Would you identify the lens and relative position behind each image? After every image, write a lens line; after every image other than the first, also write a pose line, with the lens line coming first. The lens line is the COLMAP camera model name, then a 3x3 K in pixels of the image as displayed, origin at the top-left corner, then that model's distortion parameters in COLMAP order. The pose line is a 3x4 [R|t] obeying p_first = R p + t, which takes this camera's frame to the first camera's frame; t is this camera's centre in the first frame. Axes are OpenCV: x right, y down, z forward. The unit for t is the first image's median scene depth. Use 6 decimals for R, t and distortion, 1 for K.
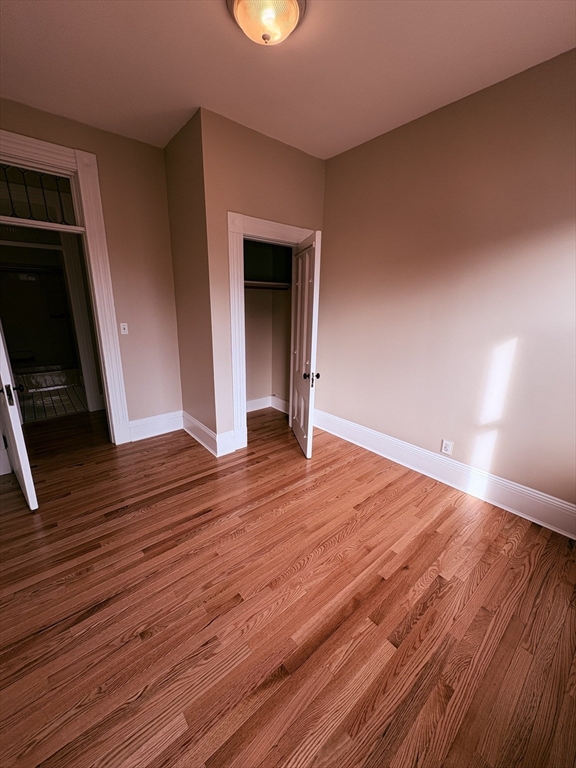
lens RADIAL K [[305.2, 0, 288.0], [0, 305.2, 384.0], [0, 0, 1]] dist [0.000028, 0.000320]
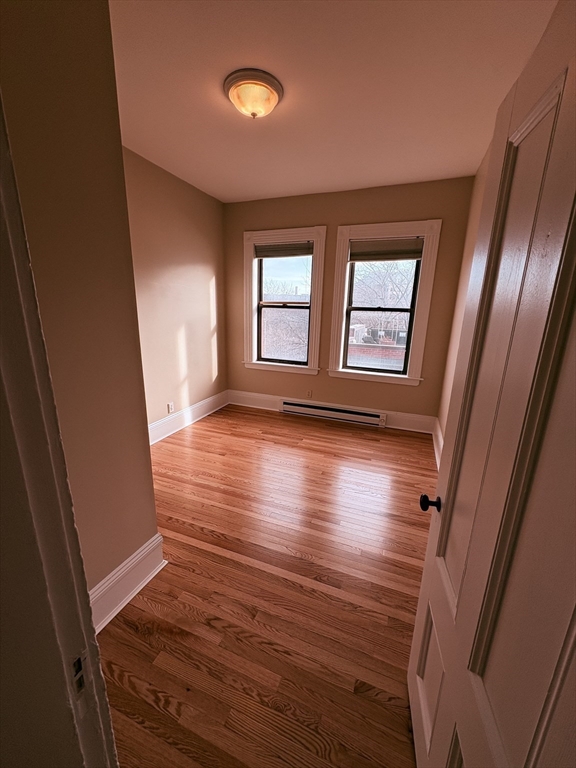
lens RADIAL K [[305.2, 0, 288.0], [0, 305.2, 384.0], [0, 0, 1]] dist [0.000028, 0.000320]
pose [[-0.478905, -0.257445, 0.839269, -1.087750], [0.181045, 0.906516, 0.381381, -0.404332], [-0.858995, 0.334591, -0.387526, 1.251303]]
